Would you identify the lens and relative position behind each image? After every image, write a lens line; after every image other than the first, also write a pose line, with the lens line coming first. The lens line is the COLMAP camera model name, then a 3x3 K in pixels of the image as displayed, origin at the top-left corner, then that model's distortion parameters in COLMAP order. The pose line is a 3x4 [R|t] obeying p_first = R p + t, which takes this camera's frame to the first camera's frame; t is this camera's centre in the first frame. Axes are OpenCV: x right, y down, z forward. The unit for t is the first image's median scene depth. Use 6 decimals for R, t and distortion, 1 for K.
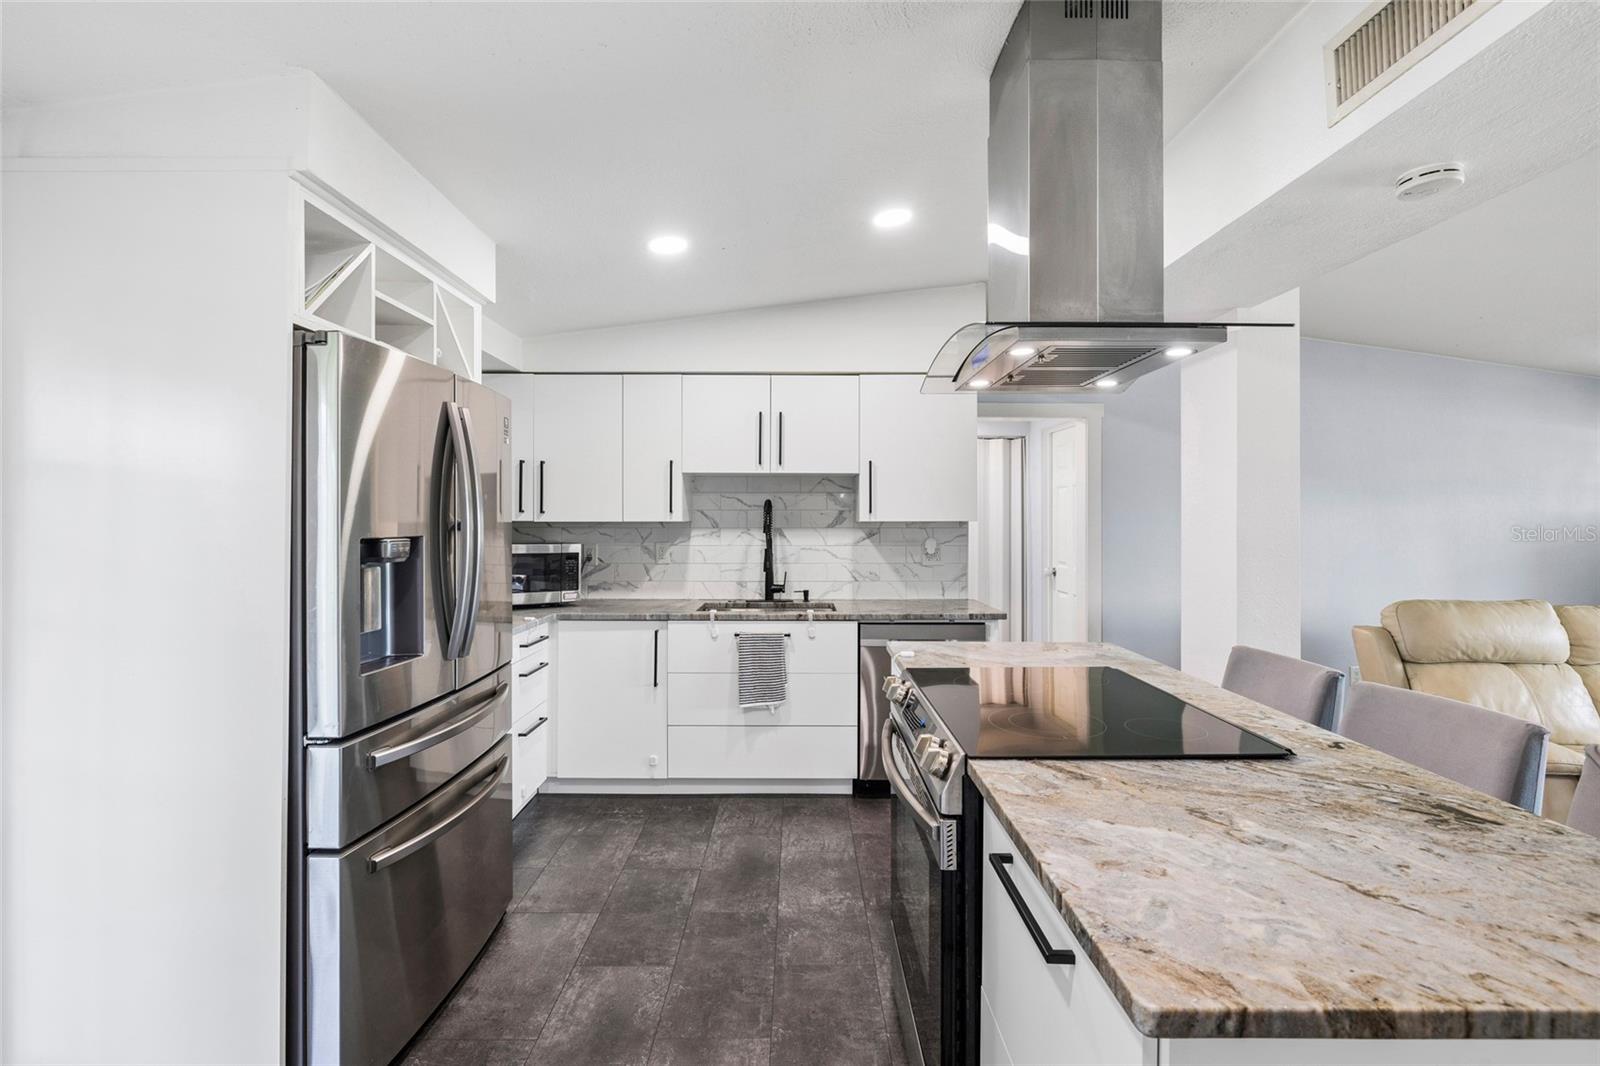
lens RADIAL K [[718.4, 0, 799.6], [0, 718.4, 516.8], [0, 0, 1]] dist [-0.008014, 0.000182]
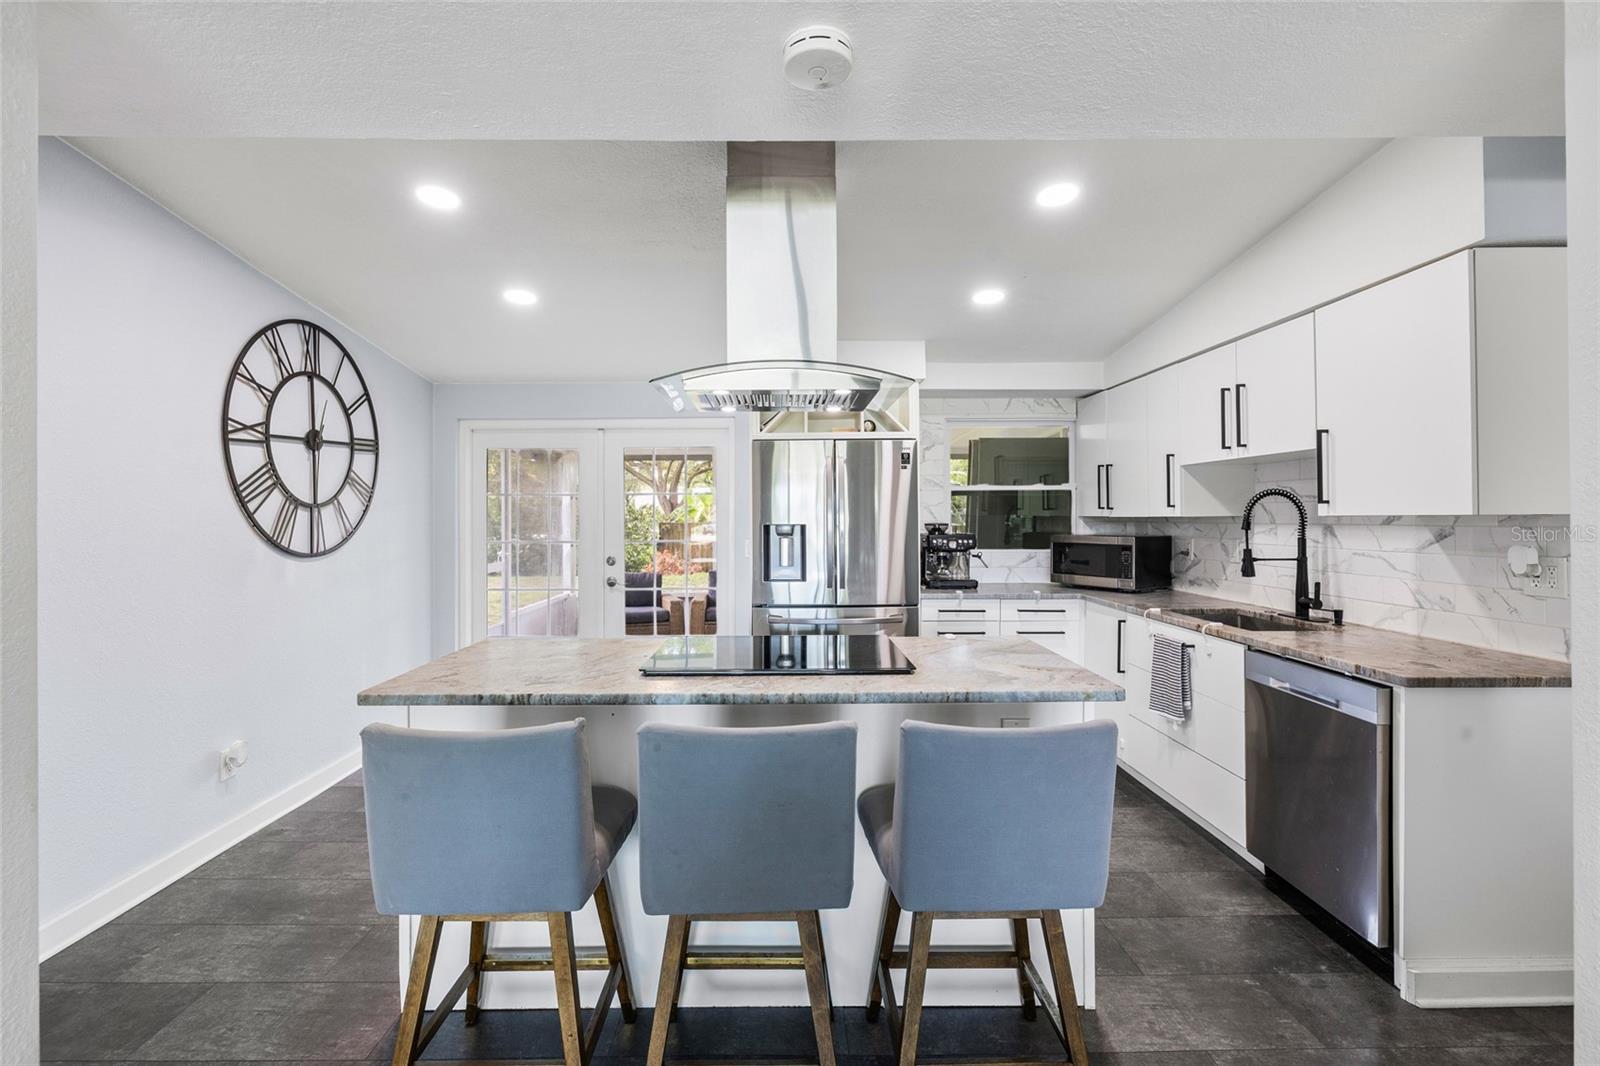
lens RADIAL K [[718.4, 0, 788.0], [0, 718.4, 515.6], [0, 0, 1]] dist [-0.008014, 0.000182]
pose [[0.012106, -0.003531, -0.999920, 0.807295], [0.008788, 0.999956, -0.003425, 0.004168], [0.999888, -0.008745, 0.012136, 0.476000]]
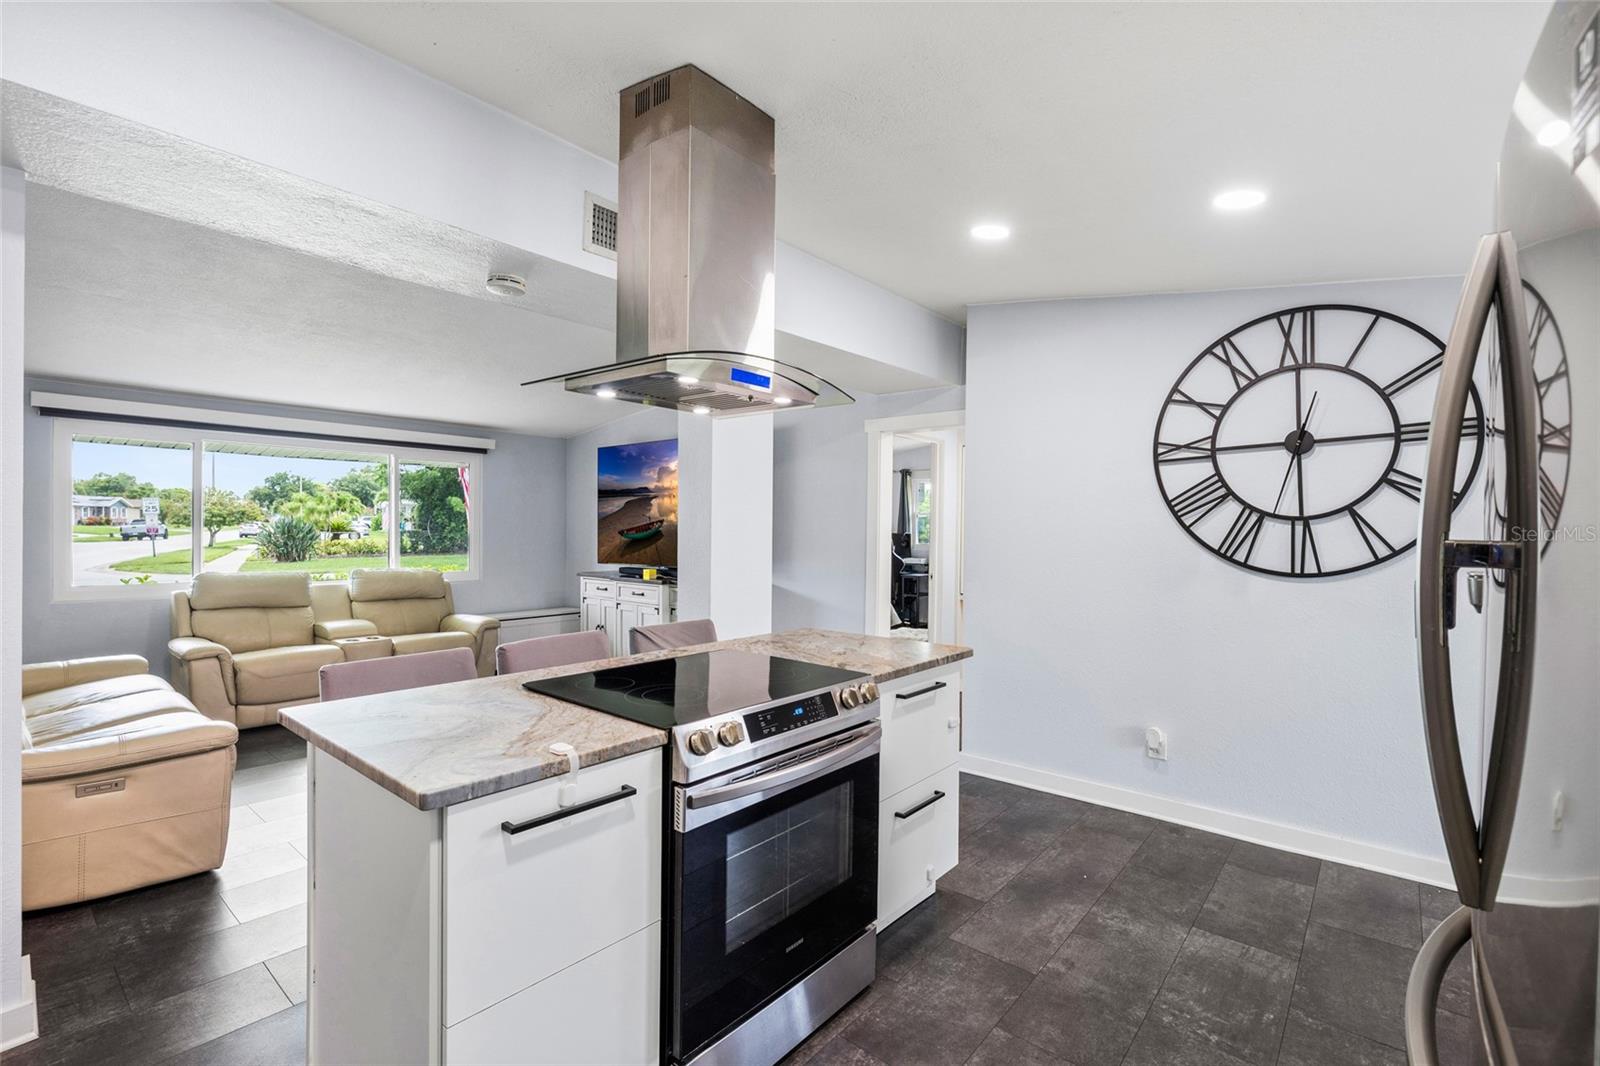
lens RADIAL K [[718.4, 0, 790.9], [0, 718.4, 529.2], [0, 0, 1]] dist [-0.008014, 0.000182]
pose [[-0.764497, -0.014047, 0.644475, -0.246137], [-0.016387, 0.999863, 0.002354, 0.002558], [-0.644419, -0.008761, -0.764622, 0.865599]]
